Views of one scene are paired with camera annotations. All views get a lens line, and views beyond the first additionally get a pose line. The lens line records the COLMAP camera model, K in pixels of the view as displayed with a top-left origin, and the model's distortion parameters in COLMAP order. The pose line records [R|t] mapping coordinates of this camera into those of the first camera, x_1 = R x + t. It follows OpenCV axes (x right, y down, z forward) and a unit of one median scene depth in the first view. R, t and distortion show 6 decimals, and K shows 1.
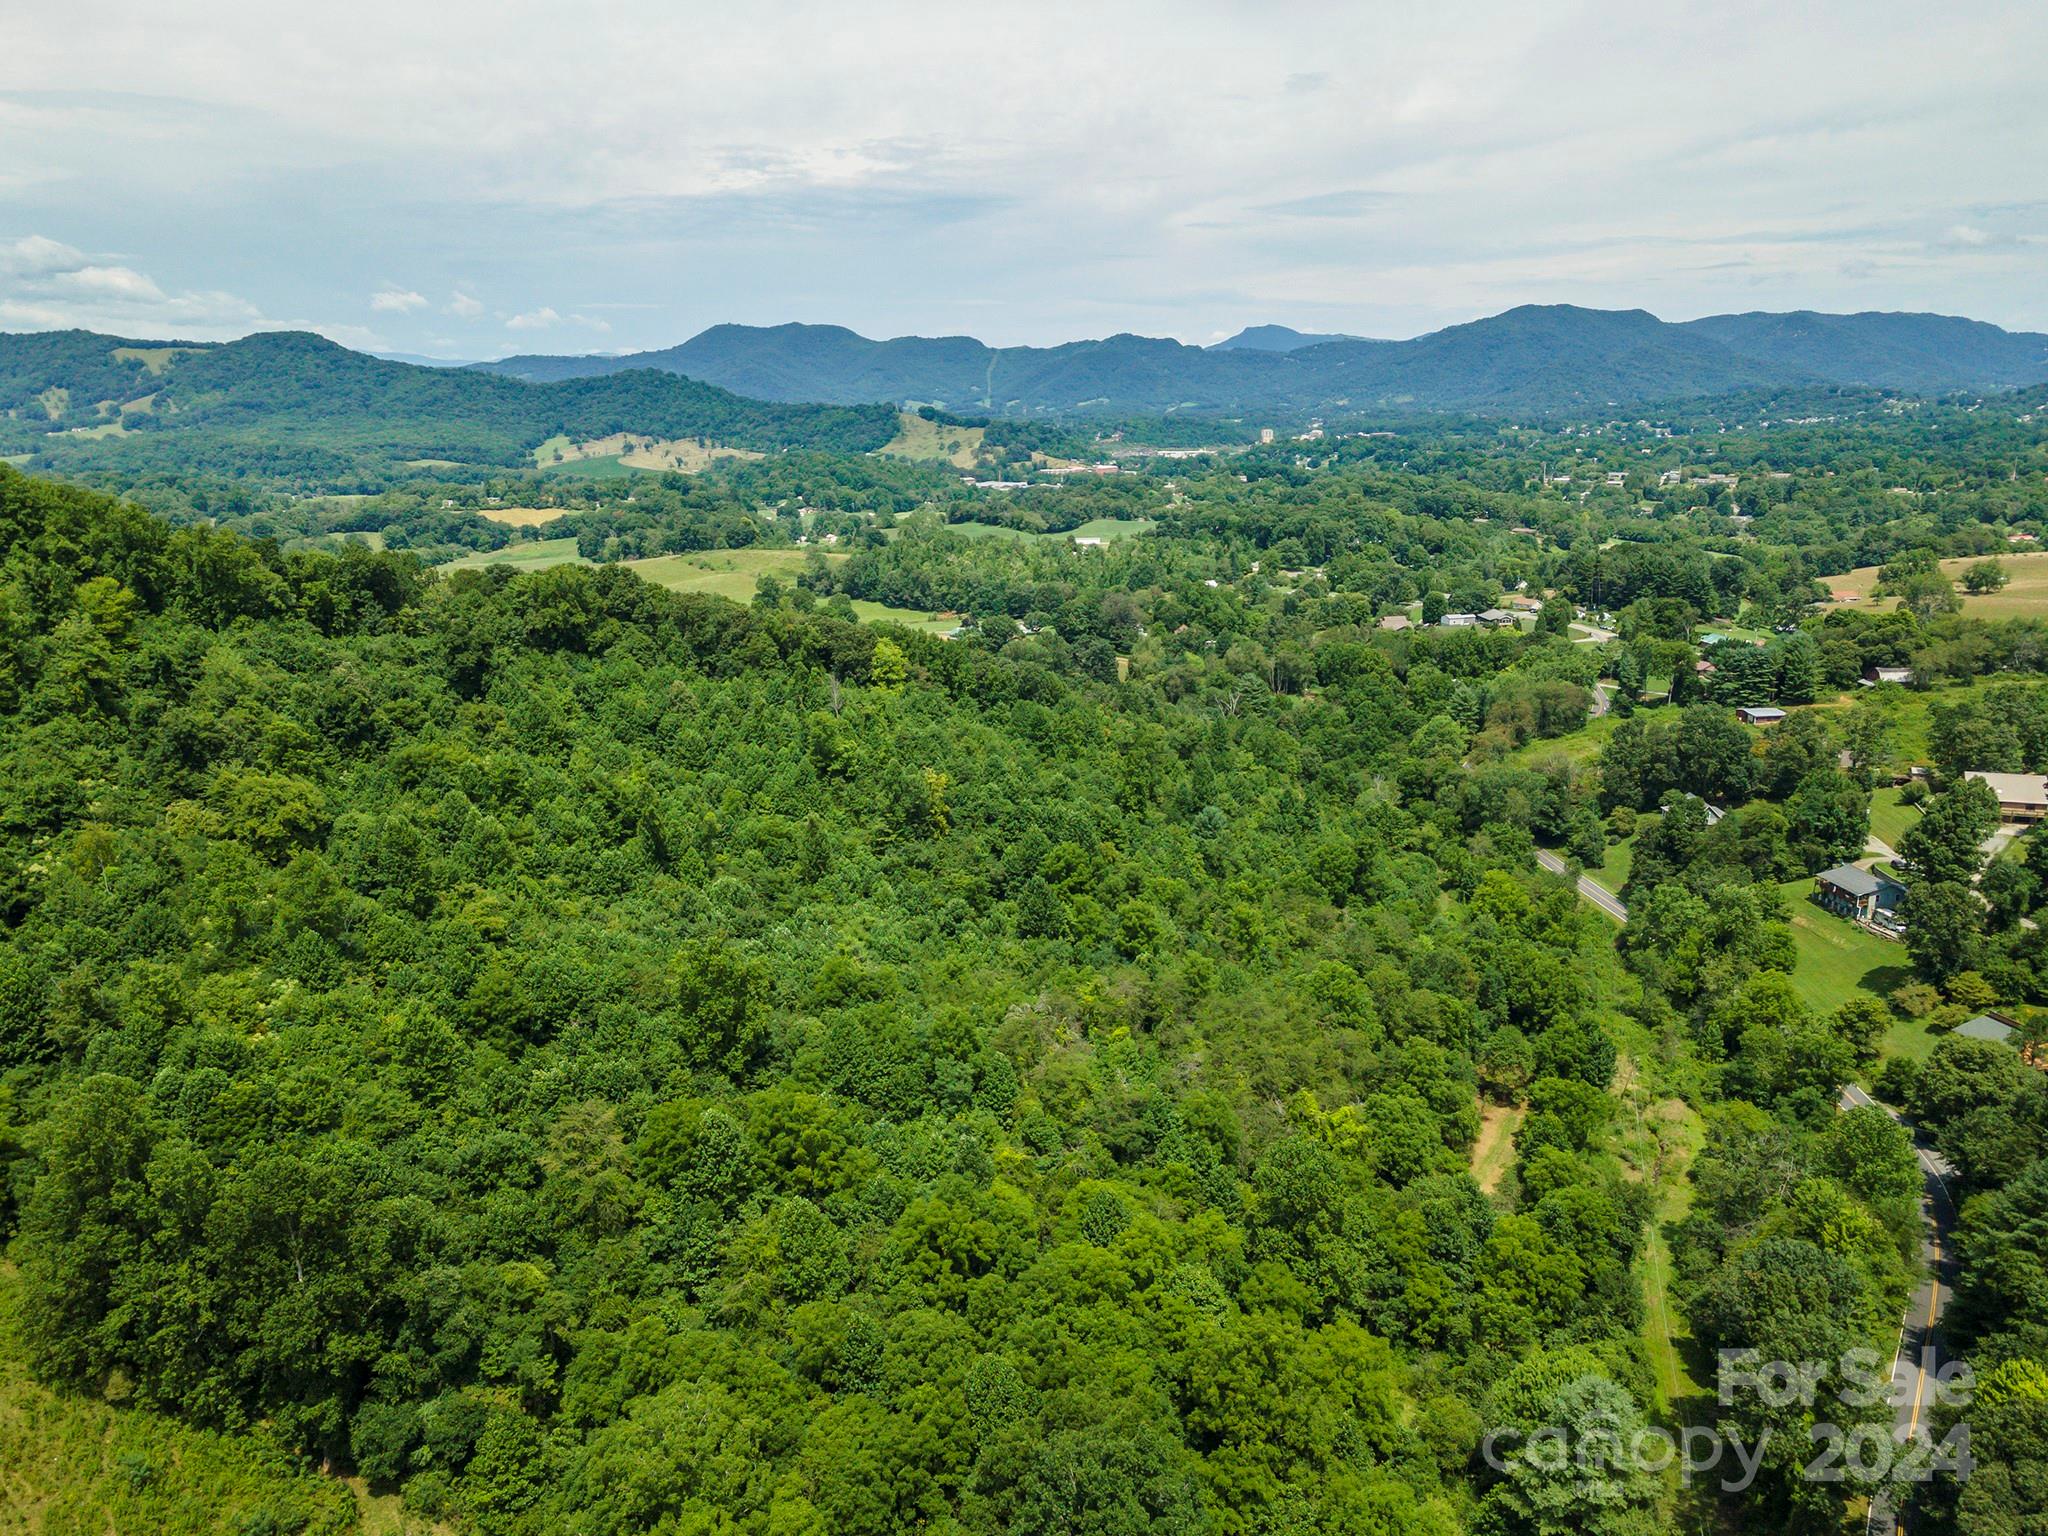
lens RADIAL K [[1491.2, 0, 1017.9], [0, 1491.2, 788.9], [0, 0, 1]] dist [0.038629, 0.030151]
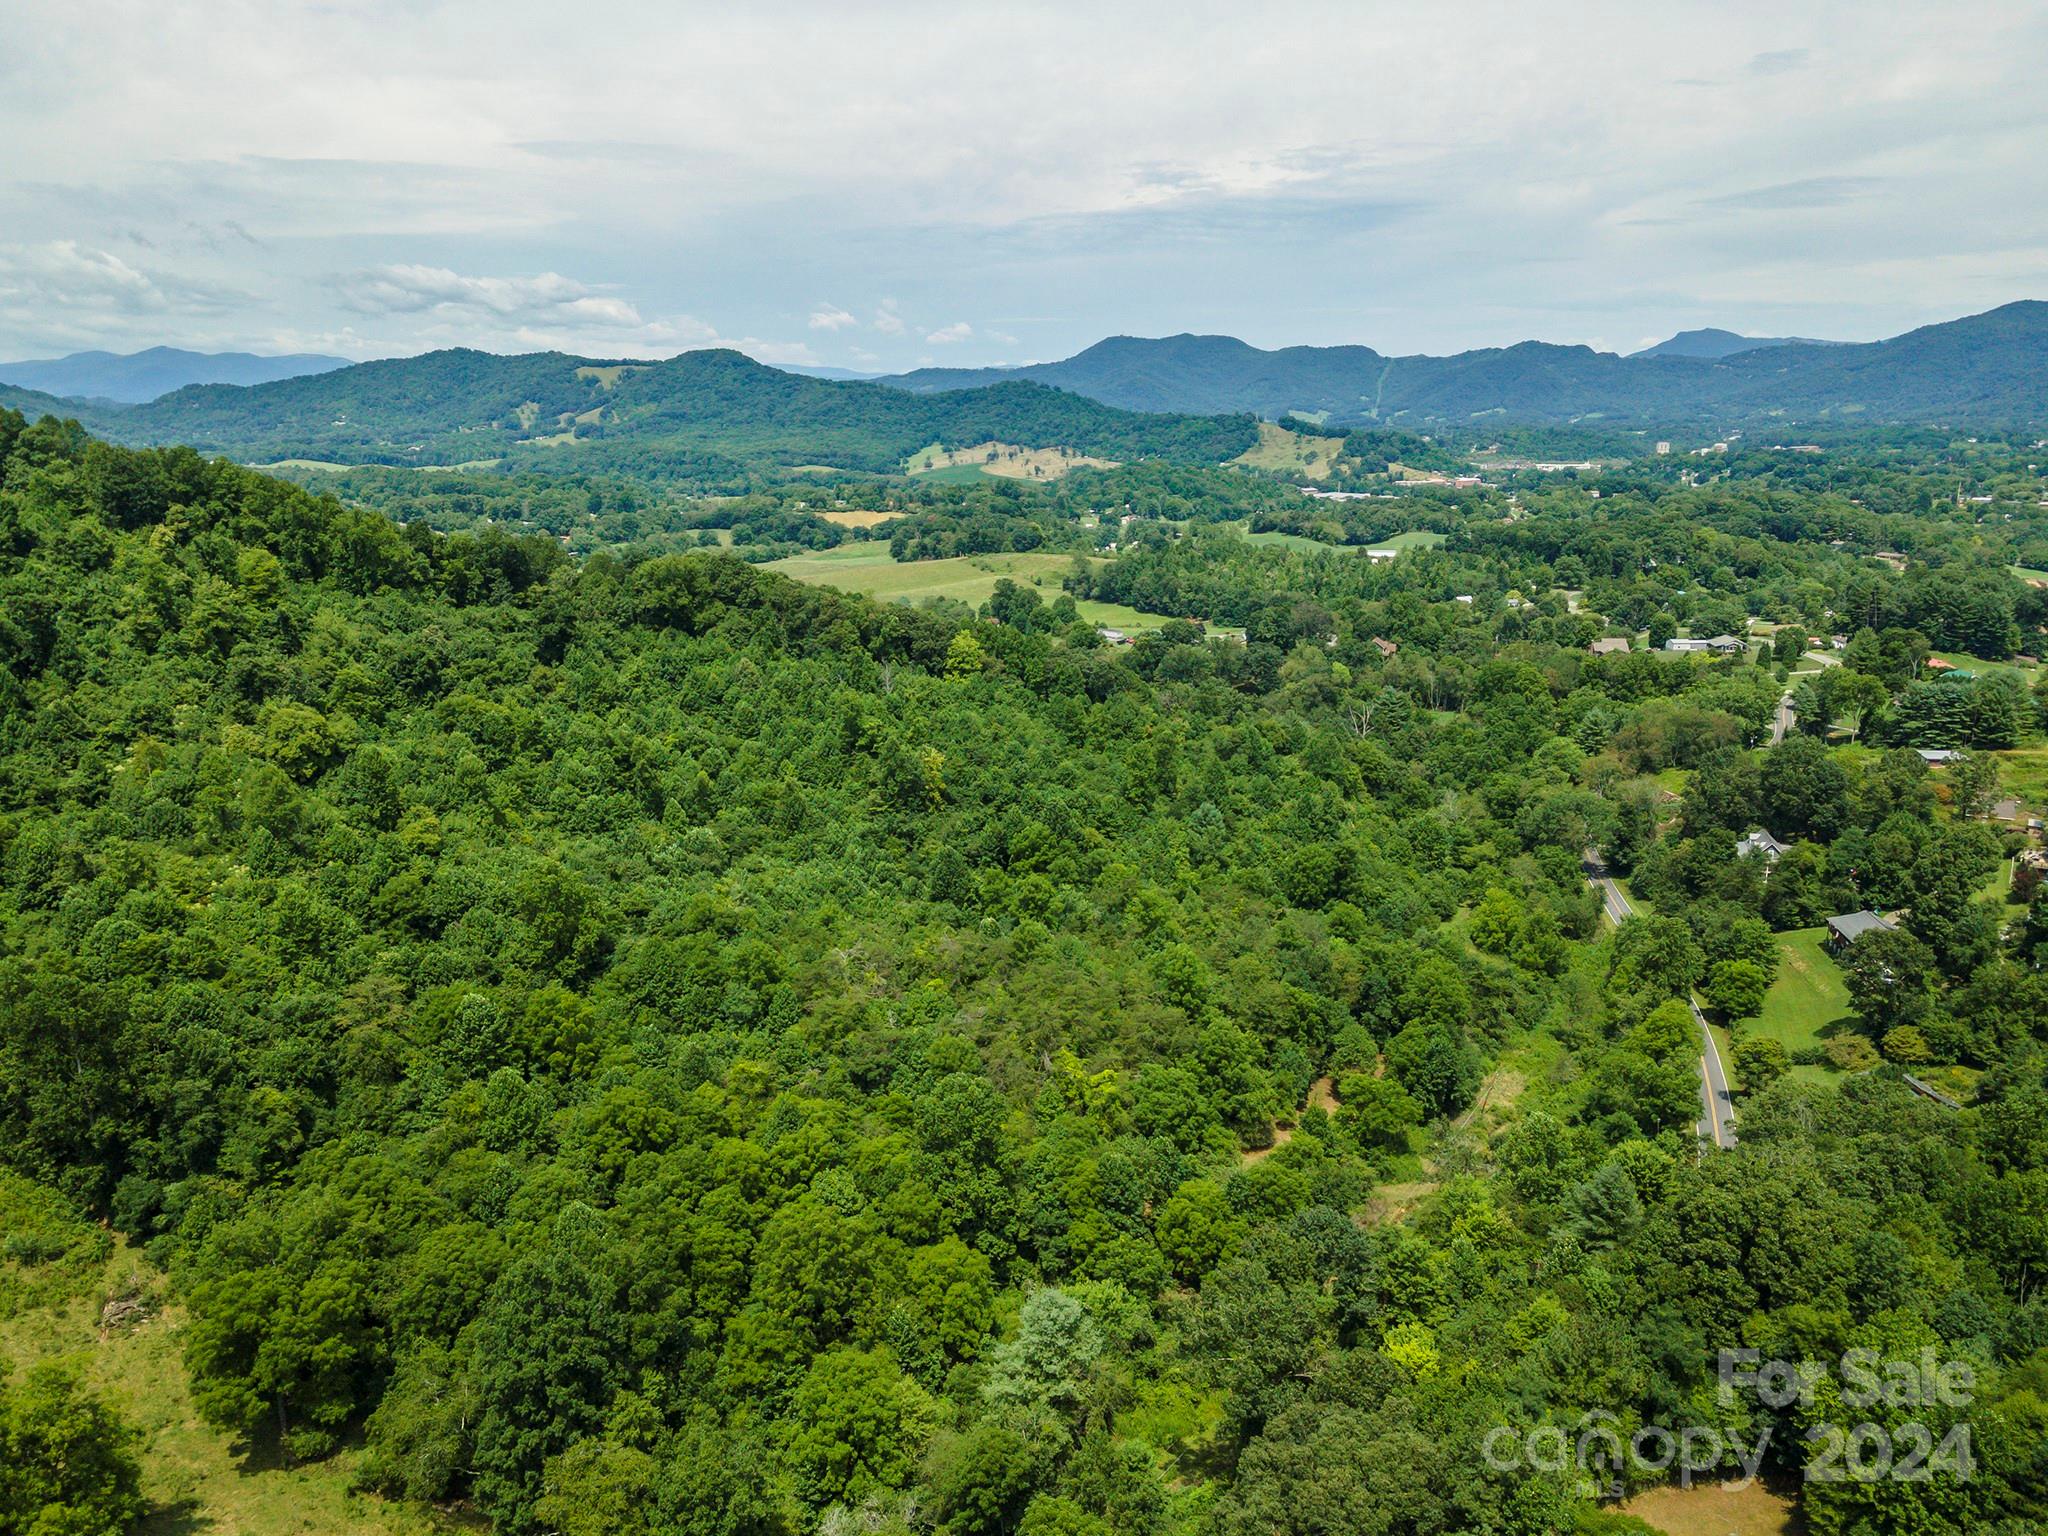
lens RADIAL K [[1491.2, 0, 1013.7], [0, 1491.2, 783.2], [0, 0, 1]] dist [0.038629, 0.030151]
pose [[0.966475, 0.067152, -0.247824, 0.061652], [-0.069682, 0.997568, -0.001439, 0.002116], [0.247125, 0.018660, 0.968804, -0.007991]]
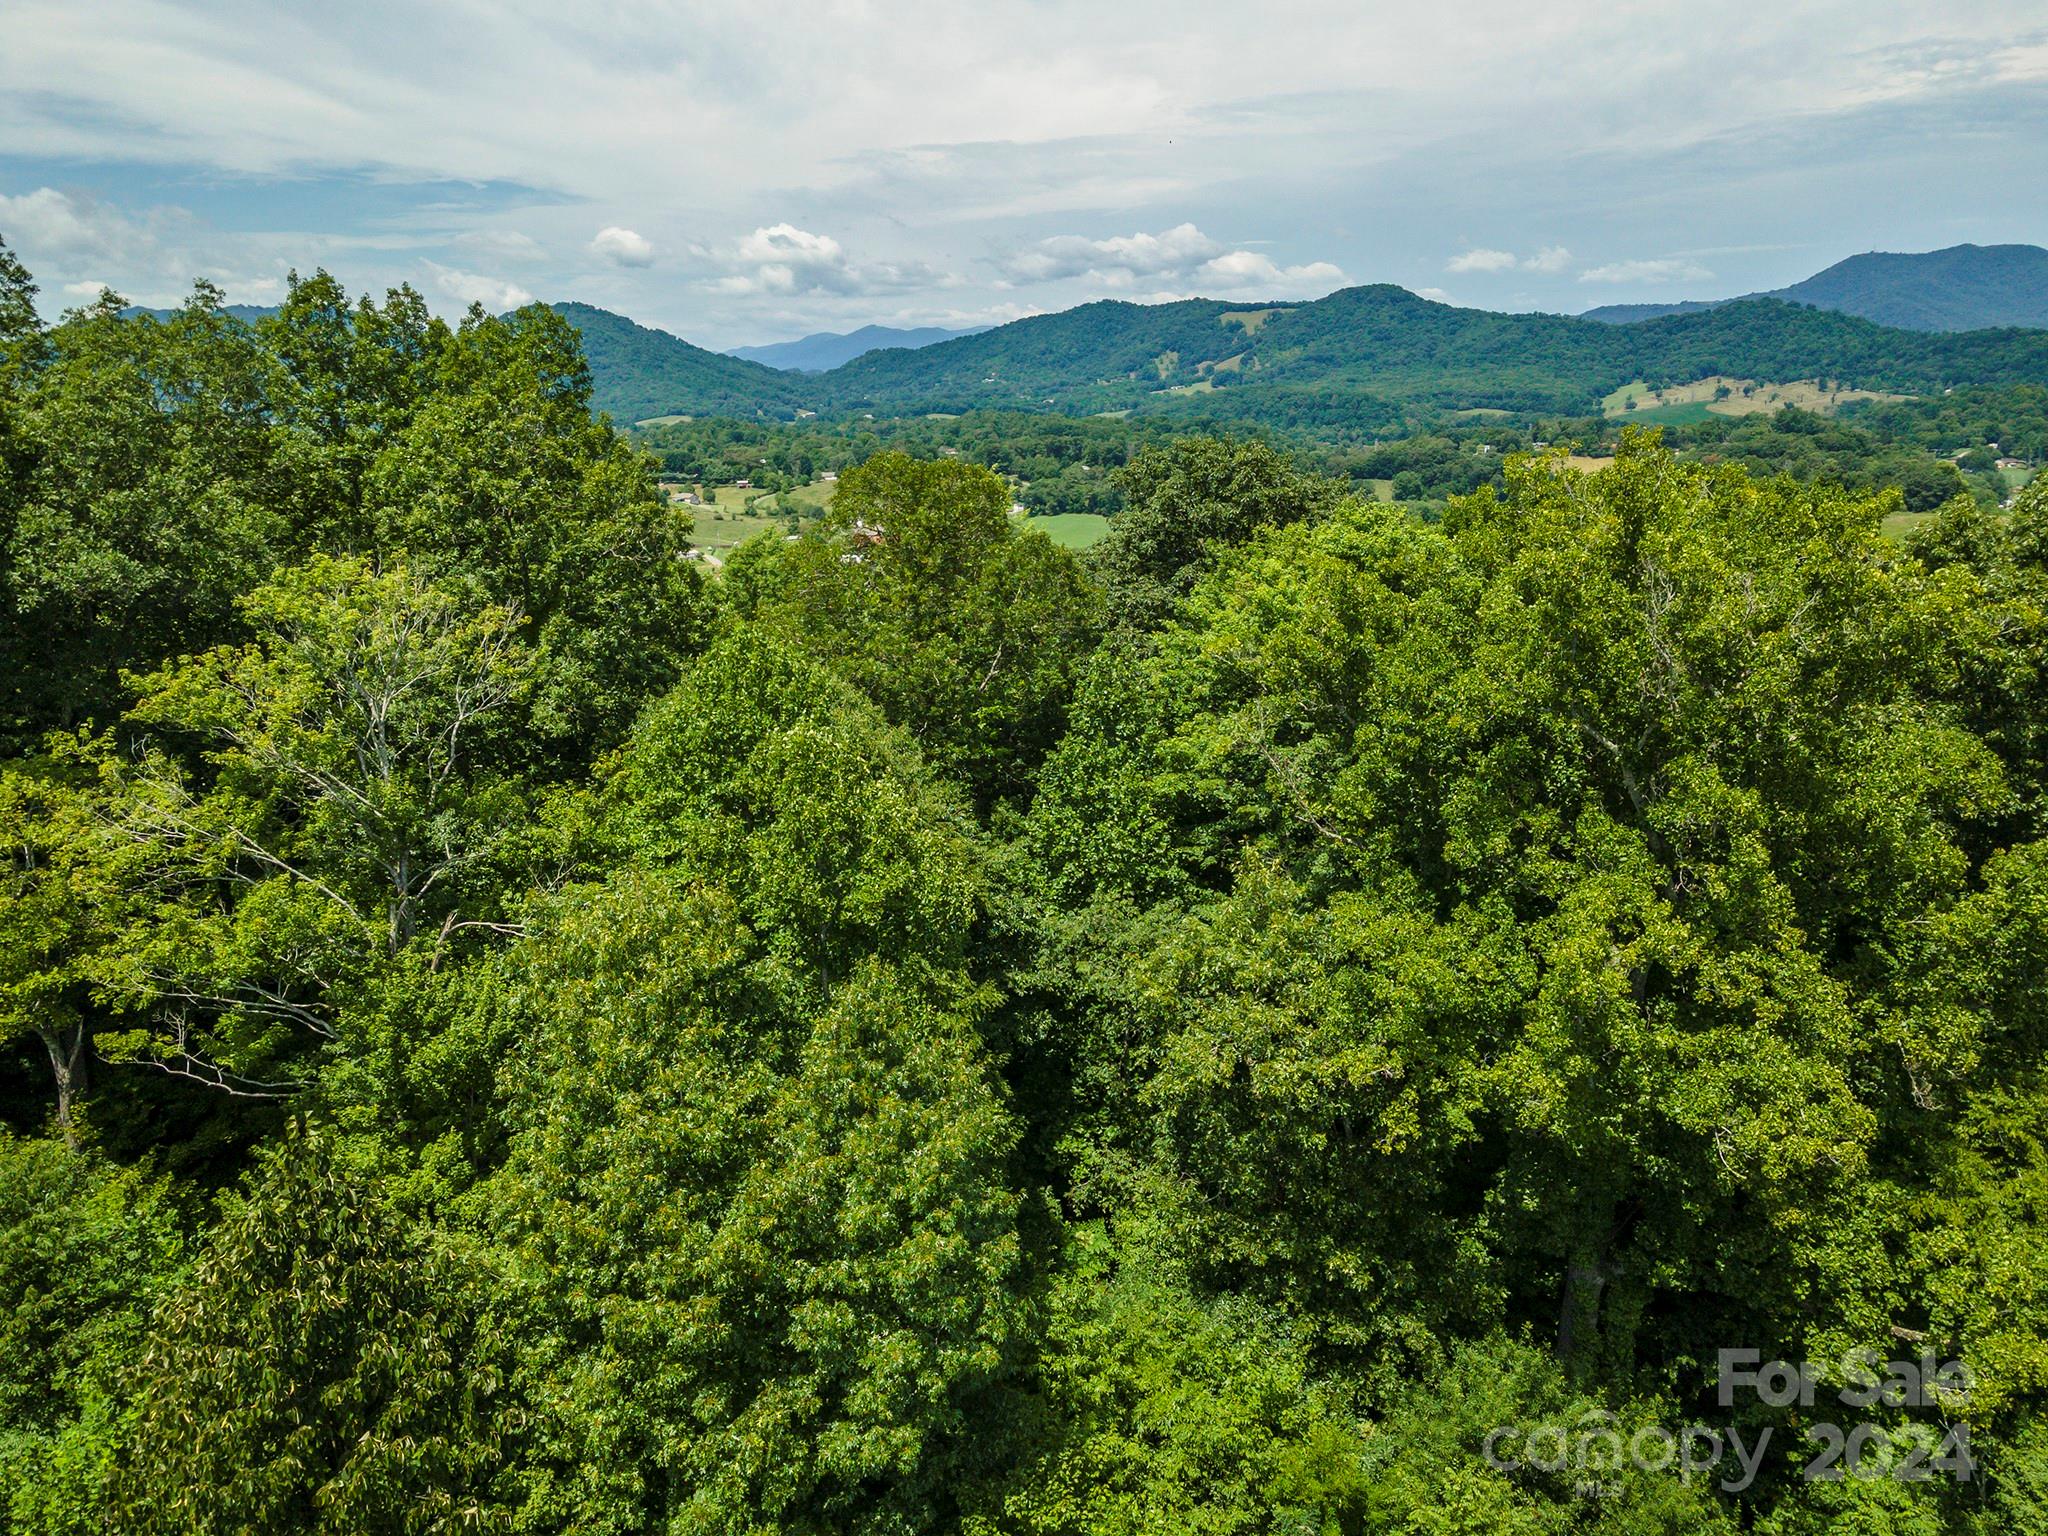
lens RADIAL K [[1491.2, 0, 1006.5], [0, 1491.2, 759.0], [0, 0, 1]] dist [0.038629, 0.030151]
pose [[0.781533, 0.143333, -0.607175, -0.072688], [-0.140909, 0.988655, 0.052015, -0.033635], [0.607742, 0.044905, 0.792864, 0.236853]]
